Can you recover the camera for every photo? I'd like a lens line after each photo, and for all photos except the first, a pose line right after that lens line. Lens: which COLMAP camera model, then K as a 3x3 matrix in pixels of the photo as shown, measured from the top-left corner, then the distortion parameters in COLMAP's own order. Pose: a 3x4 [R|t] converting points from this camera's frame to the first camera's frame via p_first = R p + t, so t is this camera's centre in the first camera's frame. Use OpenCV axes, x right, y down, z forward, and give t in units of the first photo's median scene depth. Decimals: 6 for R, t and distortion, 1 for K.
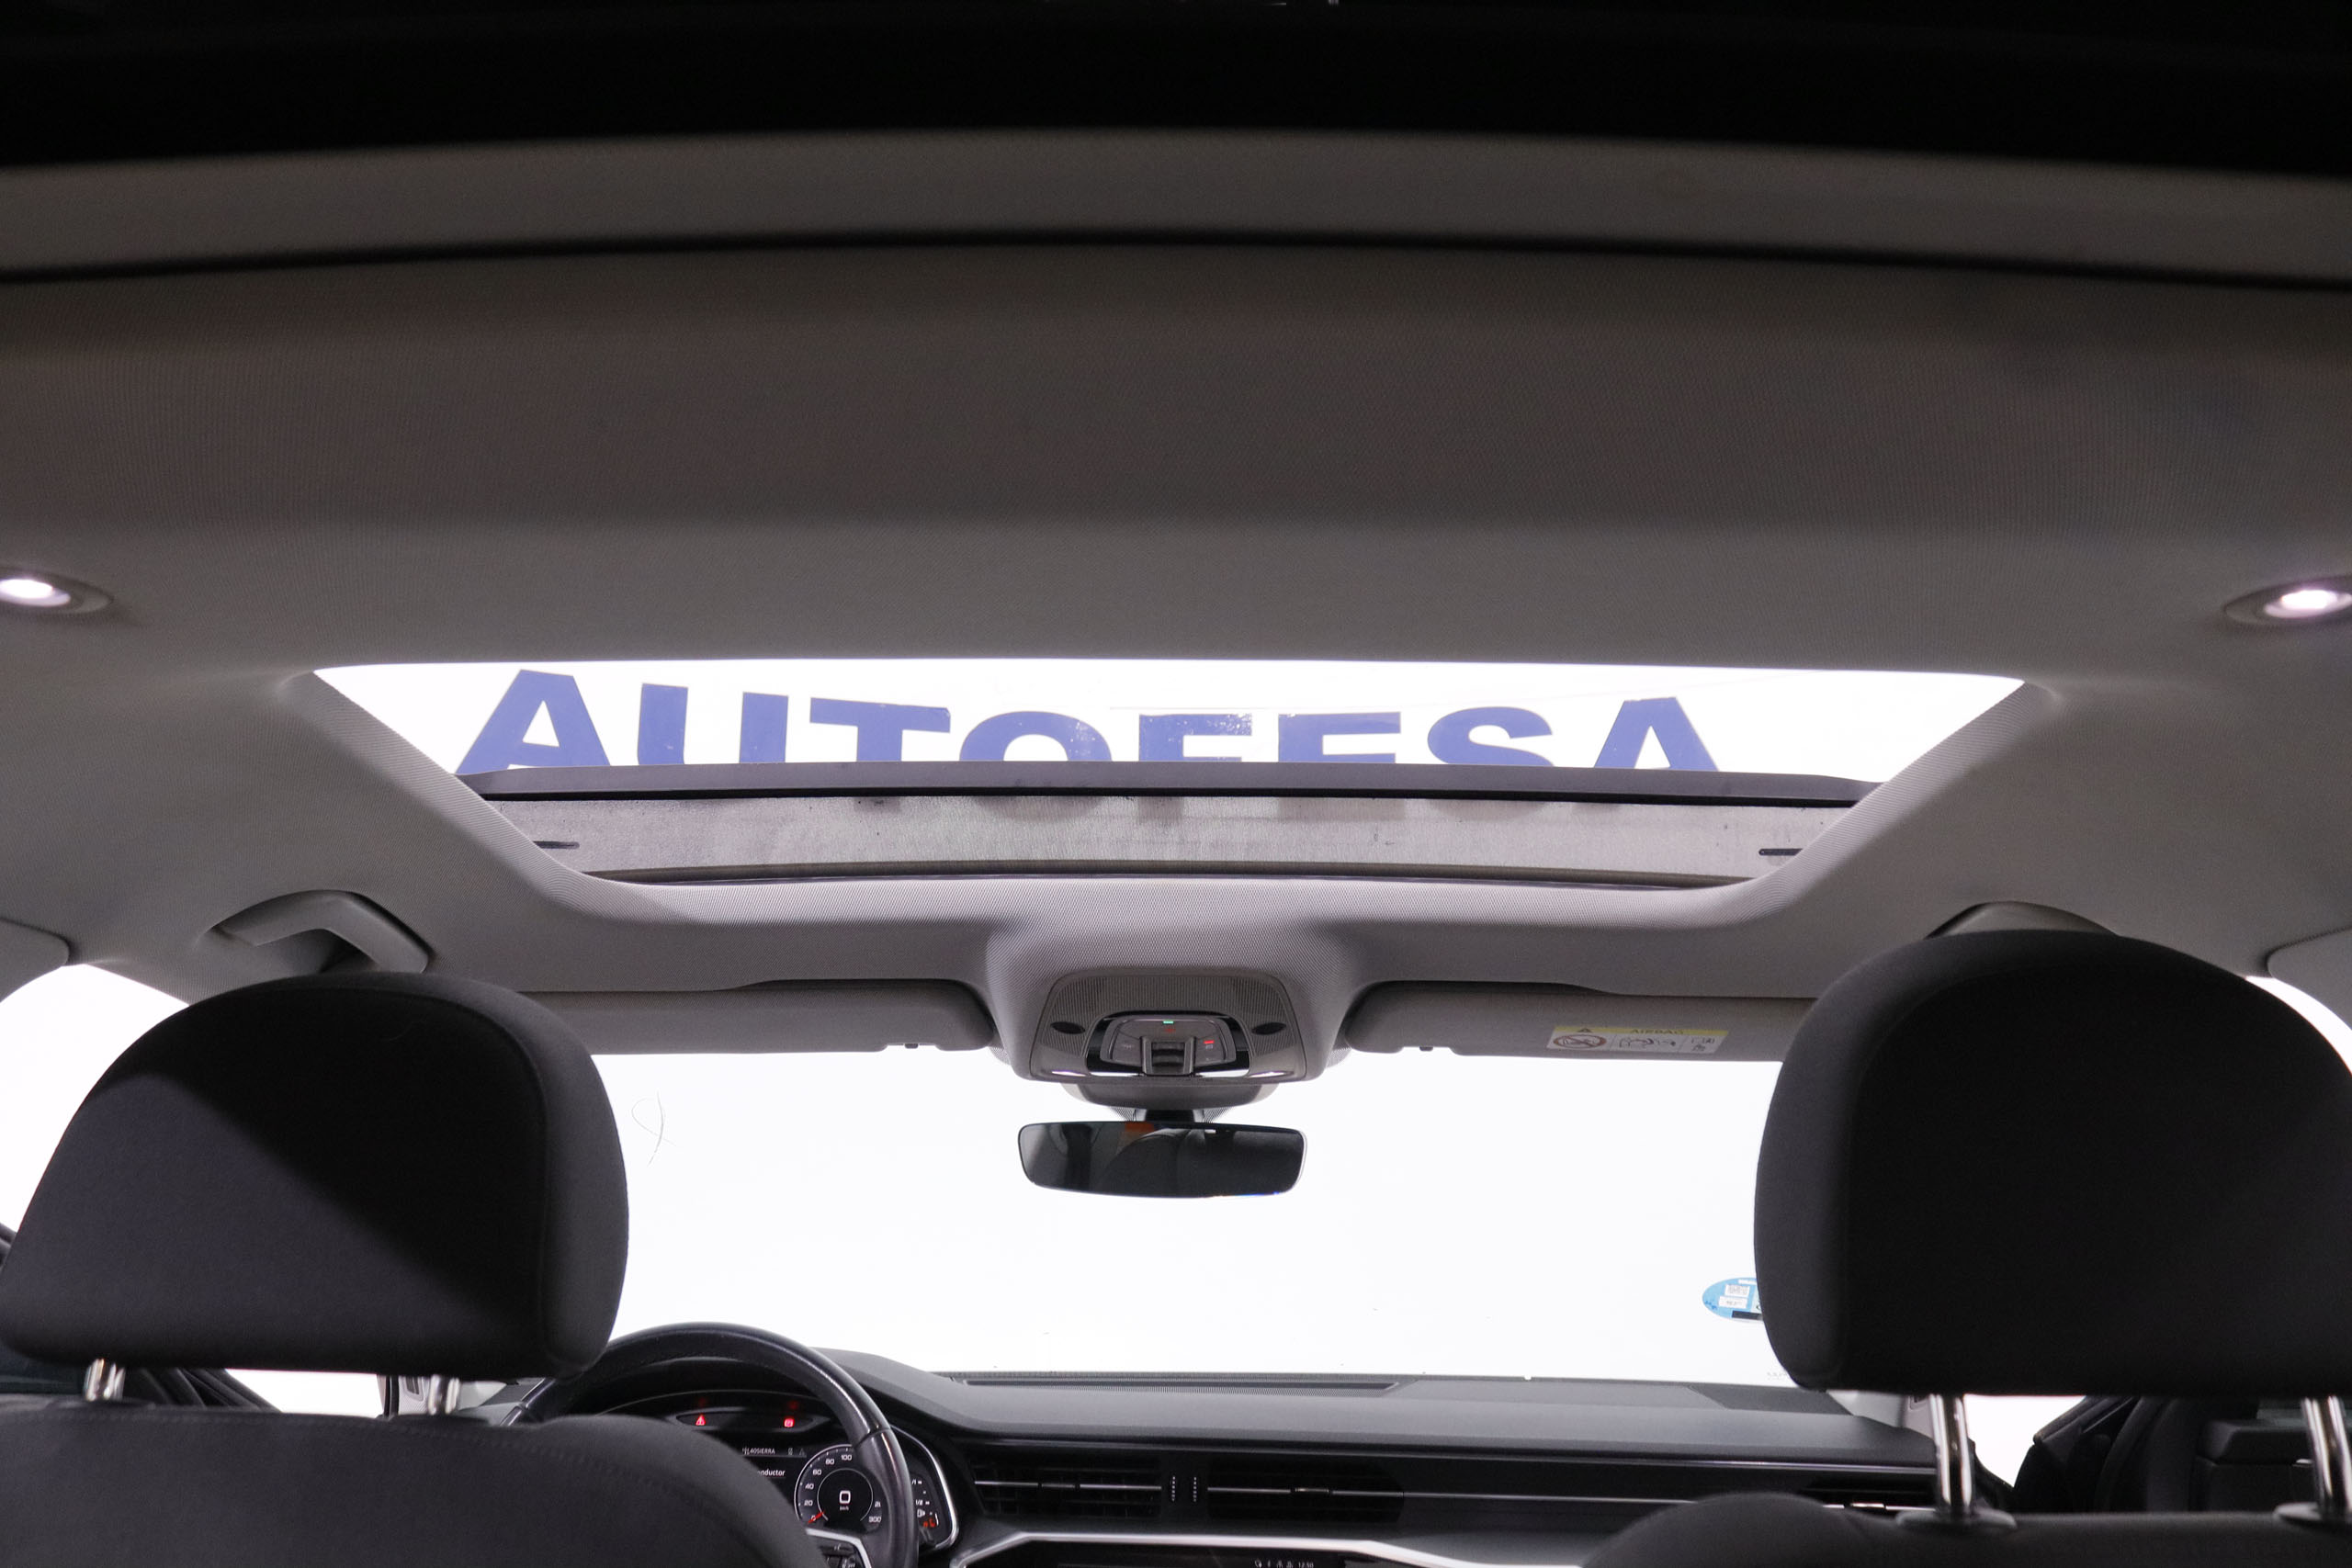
lens RADIAL K [[1941.7, 0, 1168.3], [0, 1941.7, 766.0], [0, 0, 1]] dist [-0.176979, 0.160424]
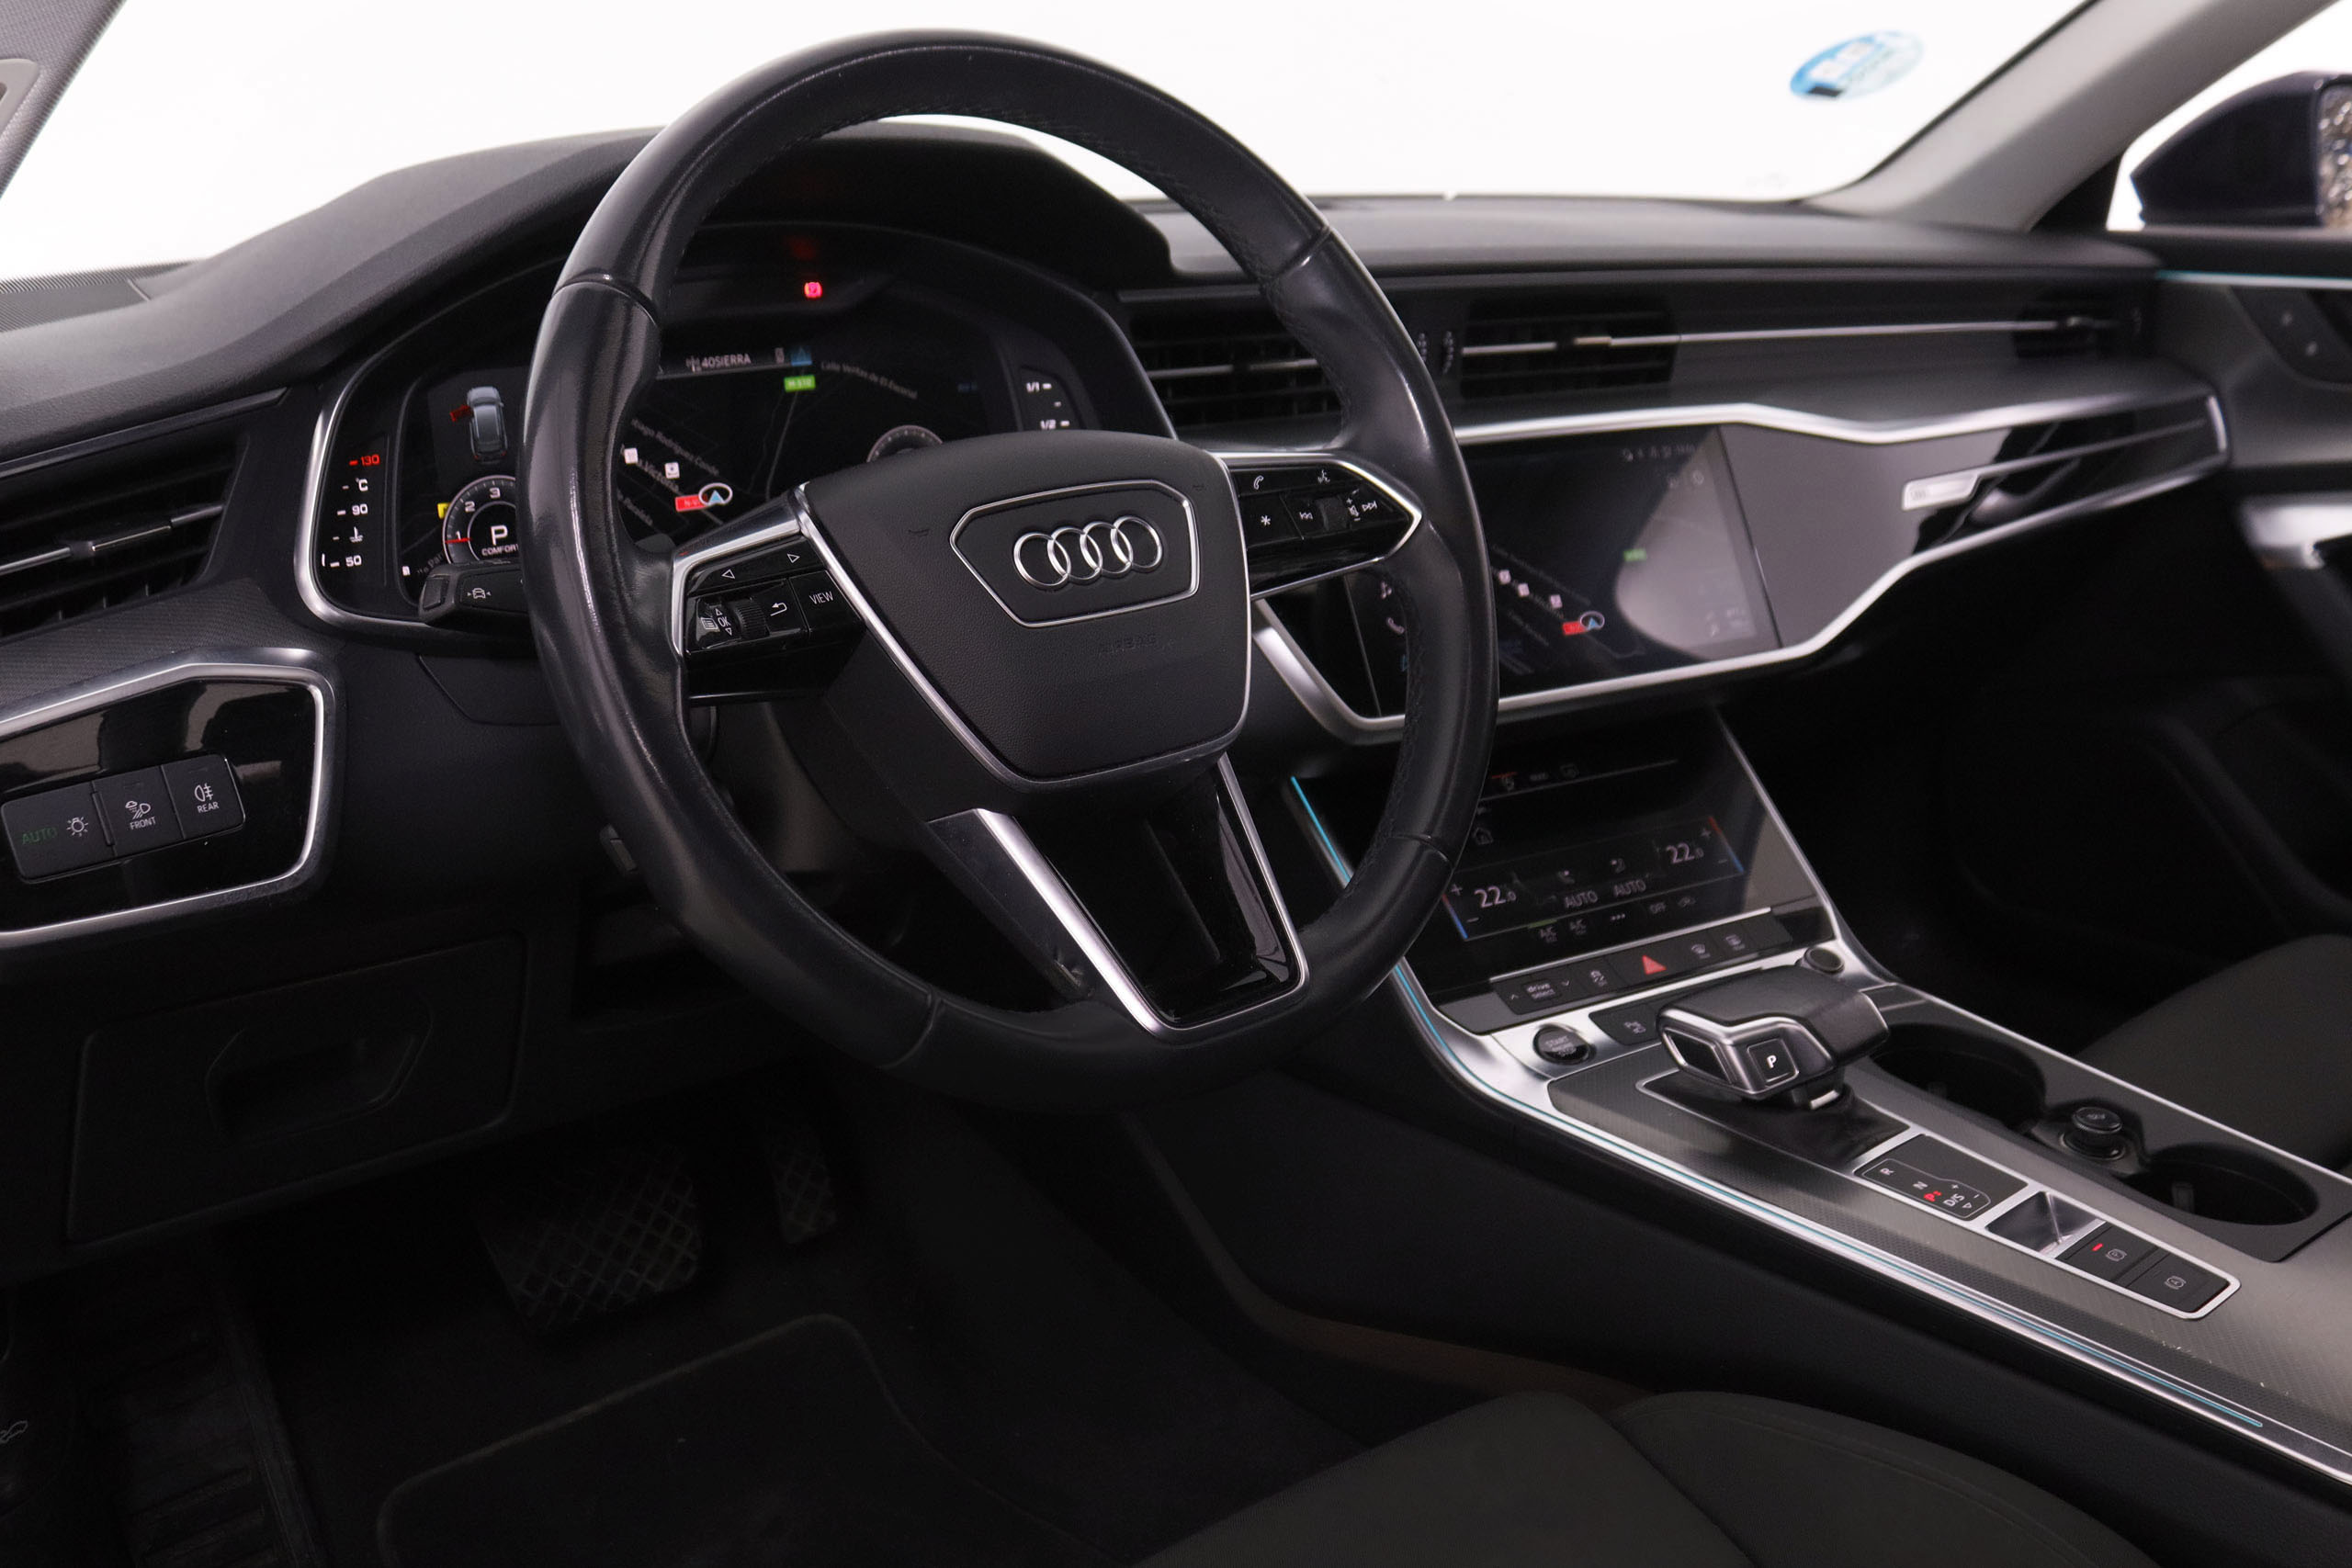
lens RADIAL K [[2294.6, 0, 1176.0], [0, 2294.6, 784.0], [0, 0, 1]] dist [-0.091469, 0.010386]
pose [[0.765292, -0.195936, 0.613137, -0.499269], [-0.120980, 0.891786, 0.435984, 0.197683], [-0.632211, -0.407833, 0.658772, 0.521378]]
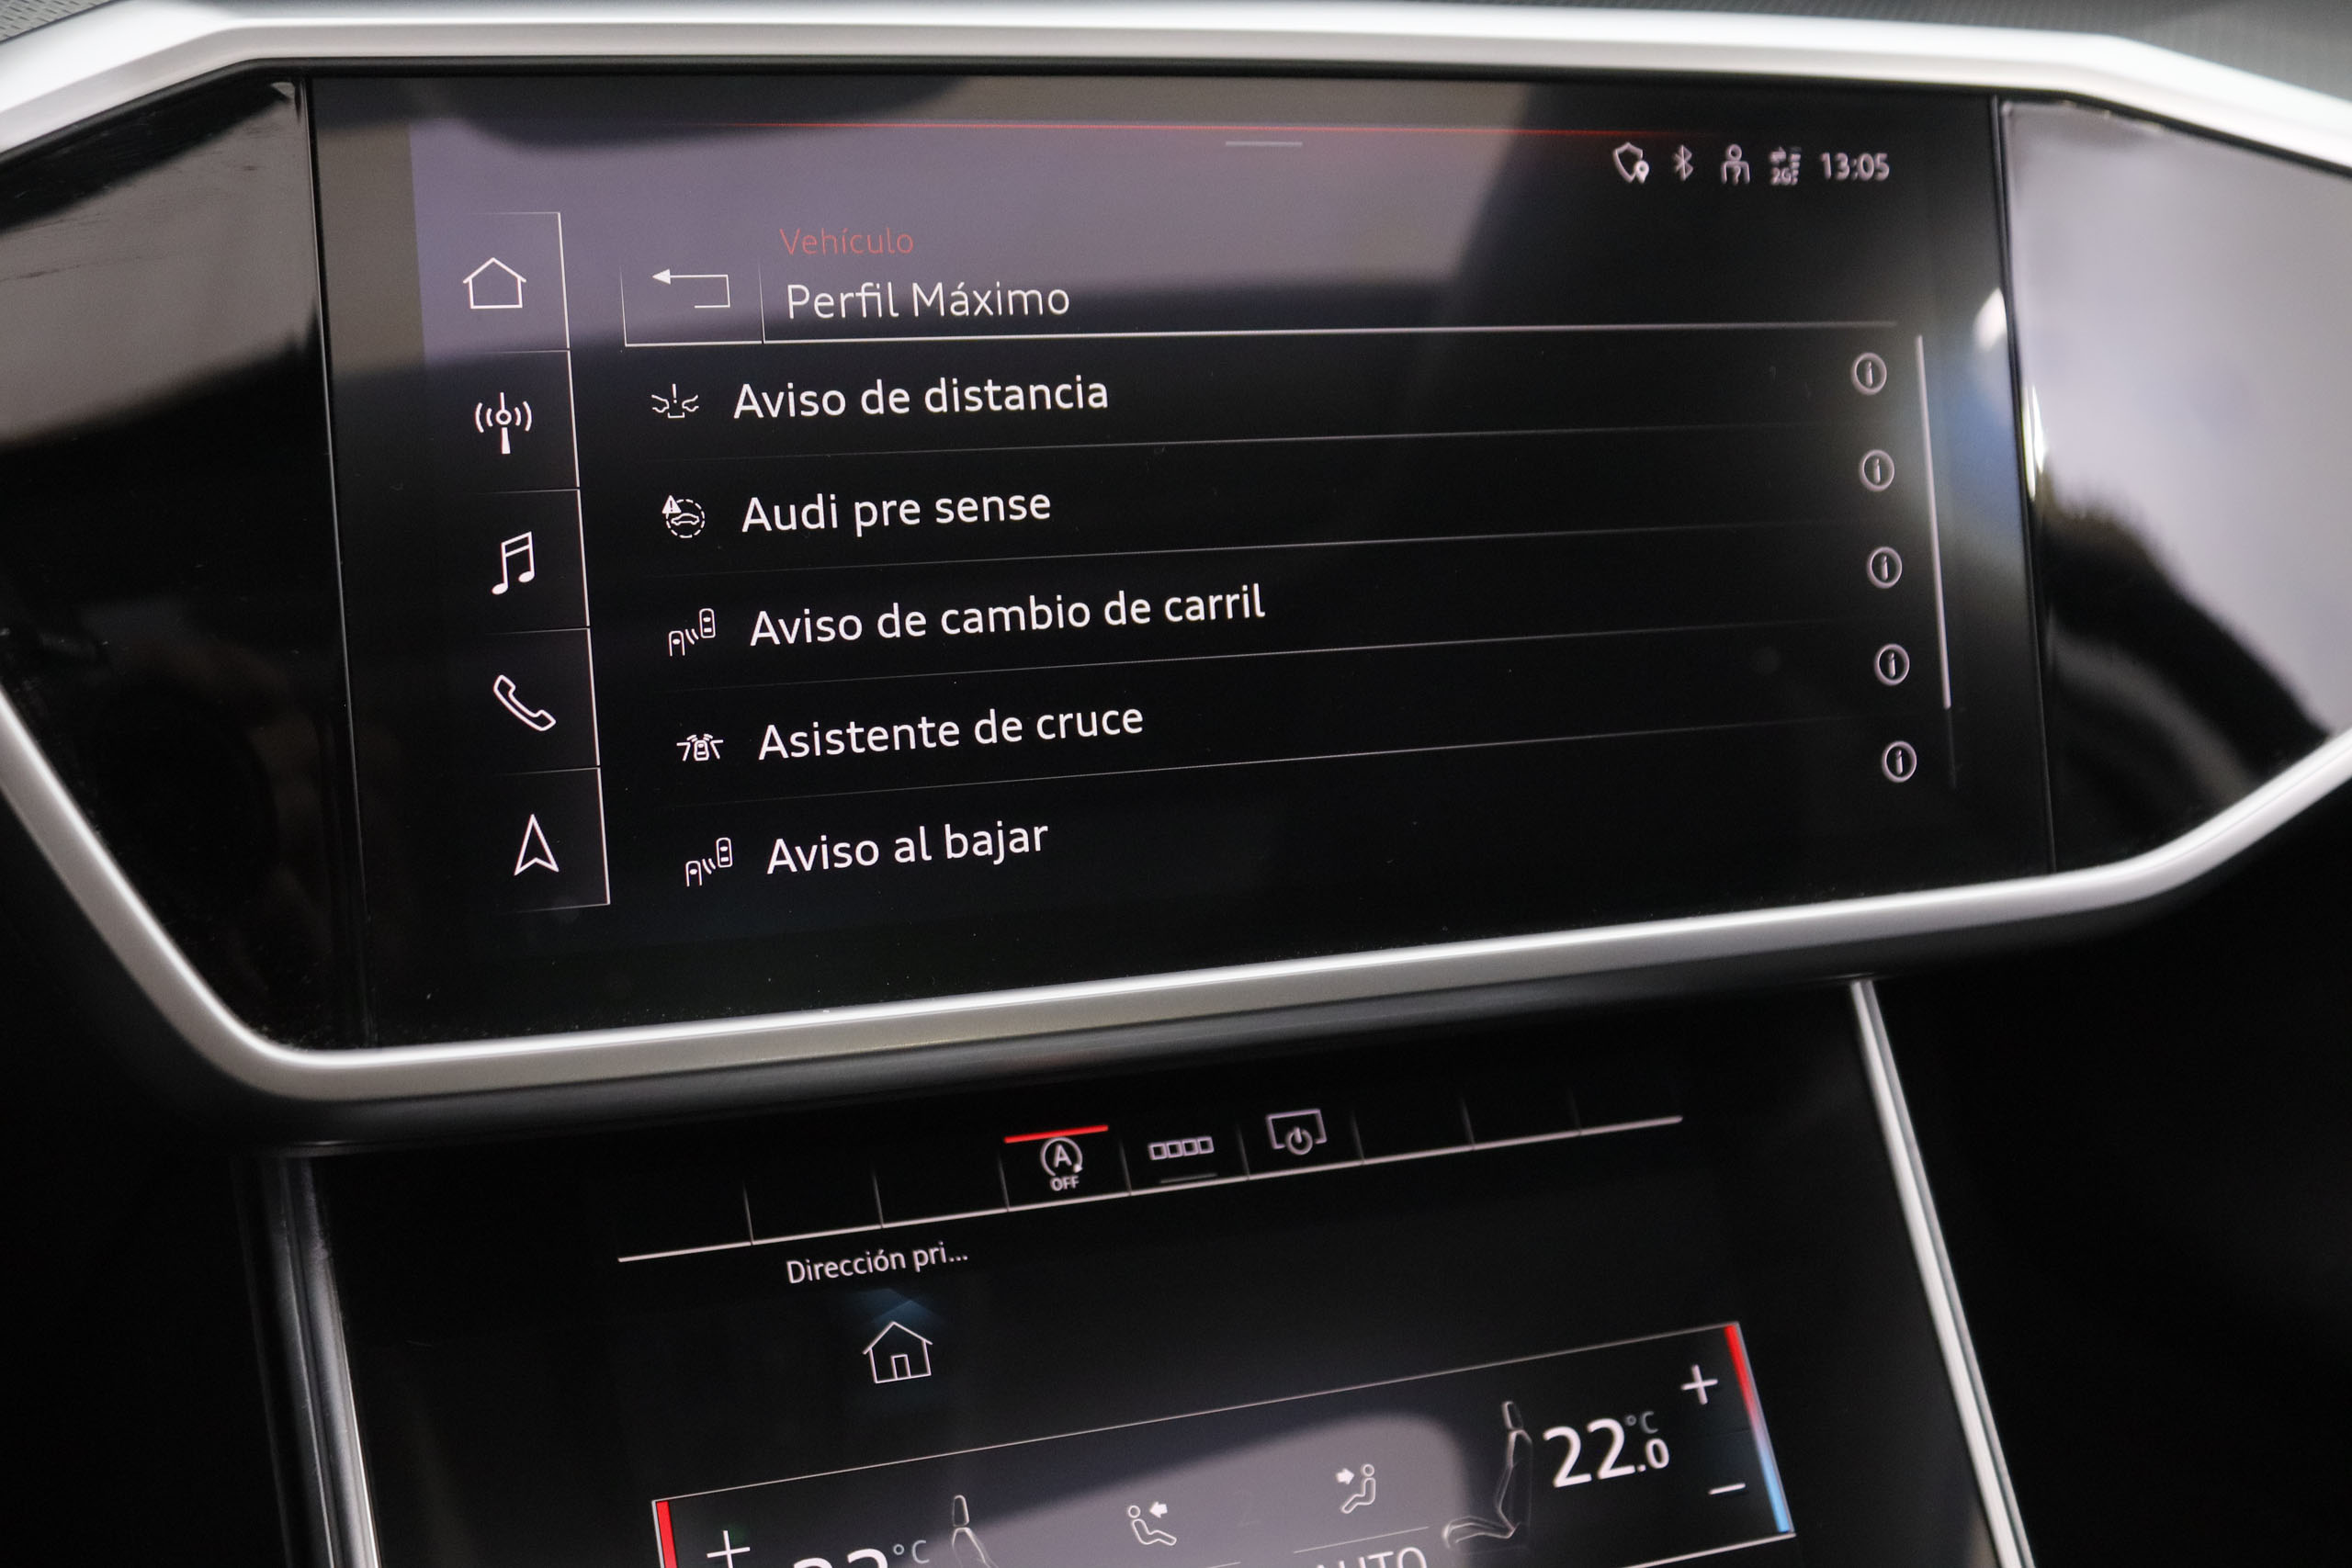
lens RADIAL K [[2759.3, 0, 1162.3], [0, 2759.3, 788.7], [0, 0, 1]] dist [-0.087850, 0.028316]
pose [[0.872783, -0.147808, 0.465191, -0.109962], [-0.179891, 0.788558, 0.588061, 0.301975], [-0.453750, -0.596933, 0.661650, 0.755364]]
